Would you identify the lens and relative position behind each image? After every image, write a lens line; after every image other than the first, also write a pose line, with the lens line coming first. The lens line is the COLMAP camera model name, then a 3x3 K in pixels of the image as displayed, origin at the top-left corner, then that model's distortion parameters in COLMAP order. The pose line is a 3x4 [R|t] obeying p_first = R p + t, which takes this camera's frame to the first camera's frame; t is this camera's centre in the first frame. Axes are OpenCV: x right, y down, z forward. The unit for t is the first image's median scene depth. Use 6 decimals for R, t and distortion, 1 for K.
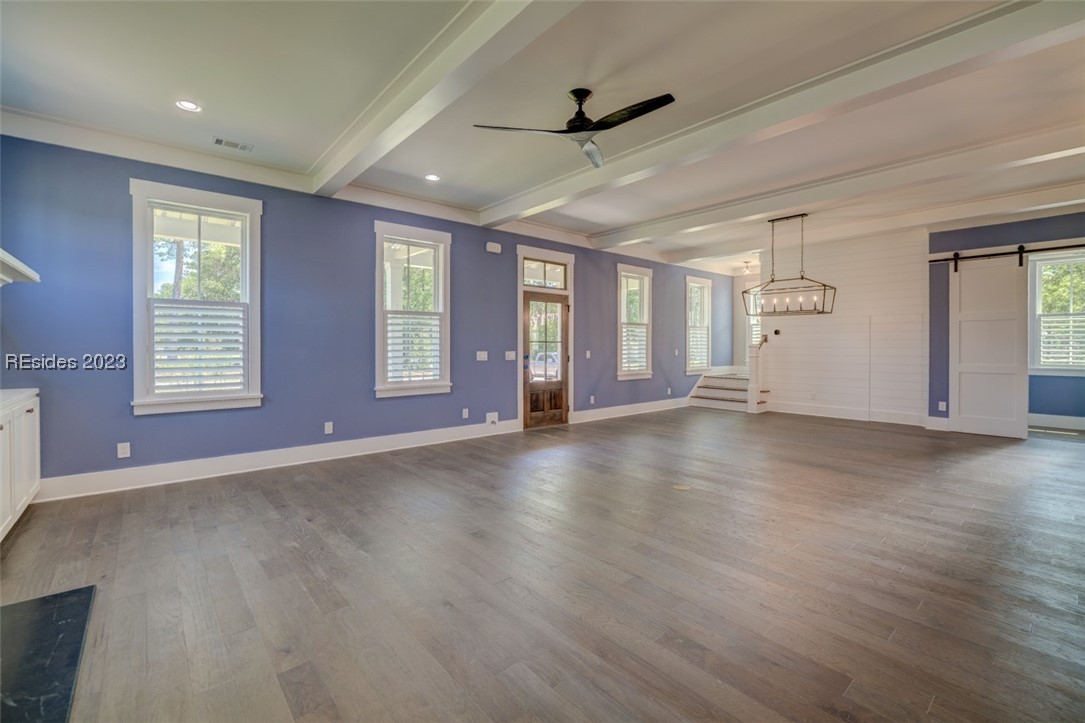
lens RADIAL K [[475.3, 0, 540.8], [0, 475.3, 345.1], [0, 0, 1]] dist [-0.021661, 0.004869]
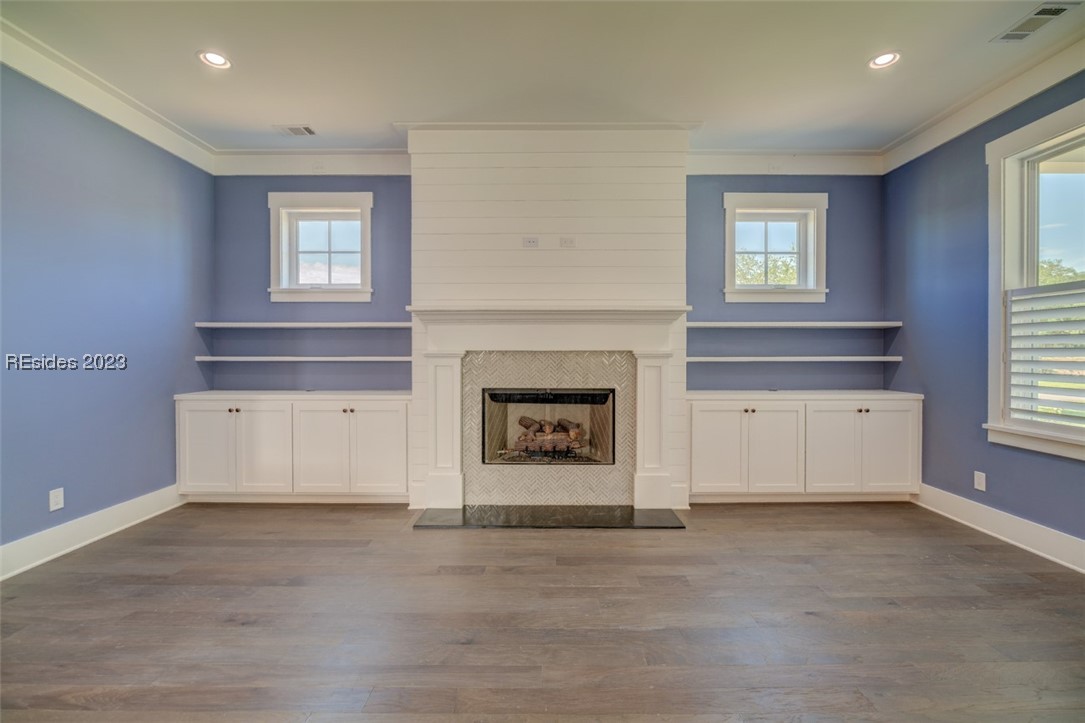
lens RADIAL K [[475.3, 0, 561.1], [0, 475.3, 352.2], [0, 0, 1]] dist [-0.021661, 0.004869]
pose [[-0.635305, 0.002189, -0.772258, 0.121568], [-0.003069, 0.999981, 0.005360, -0.002473], [0.772255, 0.005775, -0.635286, 0.543096]]
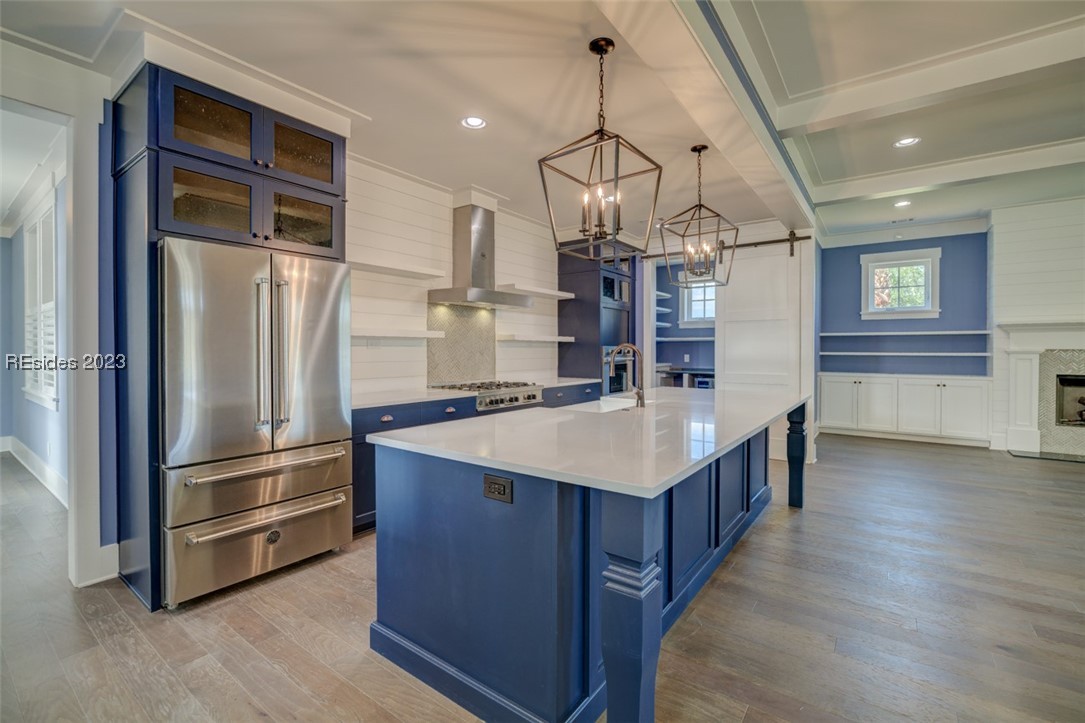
lens RADIAL K [[475.3, 0, 550.4], [0, 475.3, 352.7], [0, 0, 1]] dist [-0.021661, 0.004869]
pose [[-0.973801, -0.003519, -0.227374, 0.799670], [-0.005658, 0.999946, 0.008757, 0.002874], [0.227331, 0.009814, -0.973768, 0.709940]]
